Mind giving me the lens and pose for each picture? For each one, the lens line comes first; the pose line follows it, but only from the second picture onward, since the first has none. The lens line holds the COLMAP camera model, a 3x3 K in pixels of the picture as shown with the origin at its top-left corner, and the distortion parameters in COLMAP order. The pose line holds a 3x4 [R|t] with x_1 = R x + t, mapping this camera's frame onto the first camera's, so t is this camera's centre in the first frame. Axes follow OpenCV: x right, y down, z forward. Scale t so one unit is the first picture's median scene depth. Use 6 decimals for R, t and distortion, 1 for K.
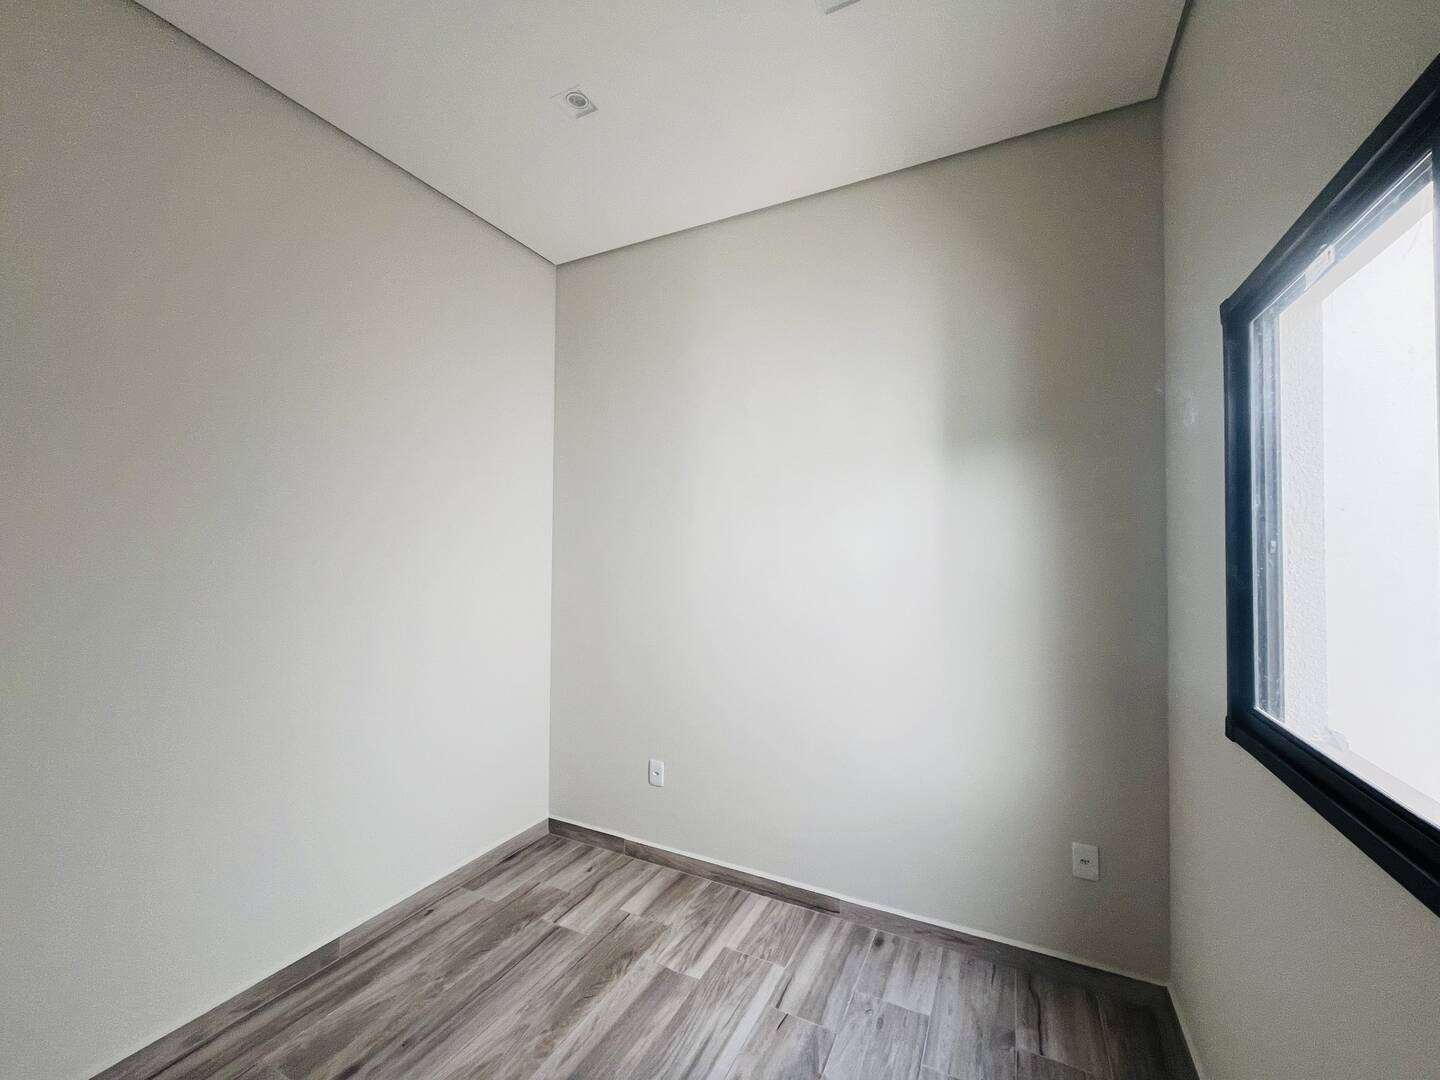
lens RADIAL K [[585.1, 0, 716.6], [0, 585.1, 534.4], [0, 0, 1]] dist [-0.003322, -0.000250]
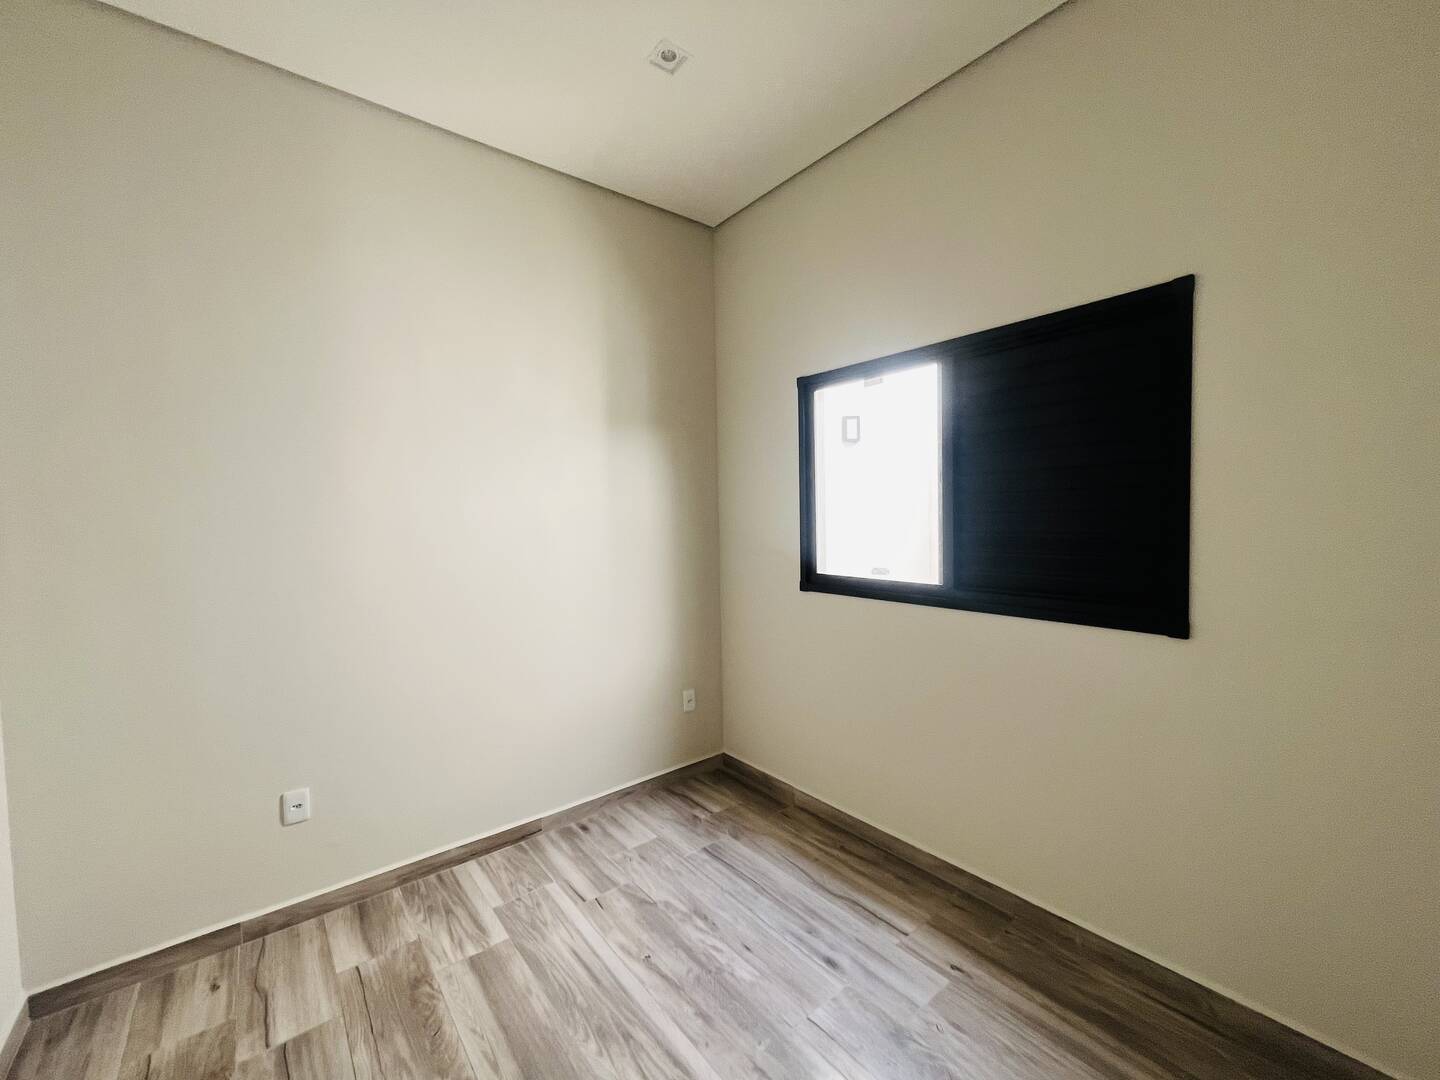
lens RADIAL K [[585.1, 0, 715.0], [0, 585.1, 535.4], [0, 0, 1]] dist [-0.003322, -0.000250]
pose [[0.413291, -0.045373, 0.909468, -0.709457], [0.000627, 0.998772, 0.049543, 0.032599], [-0.910599, -0.019905, 0.412811, 0.272681]]
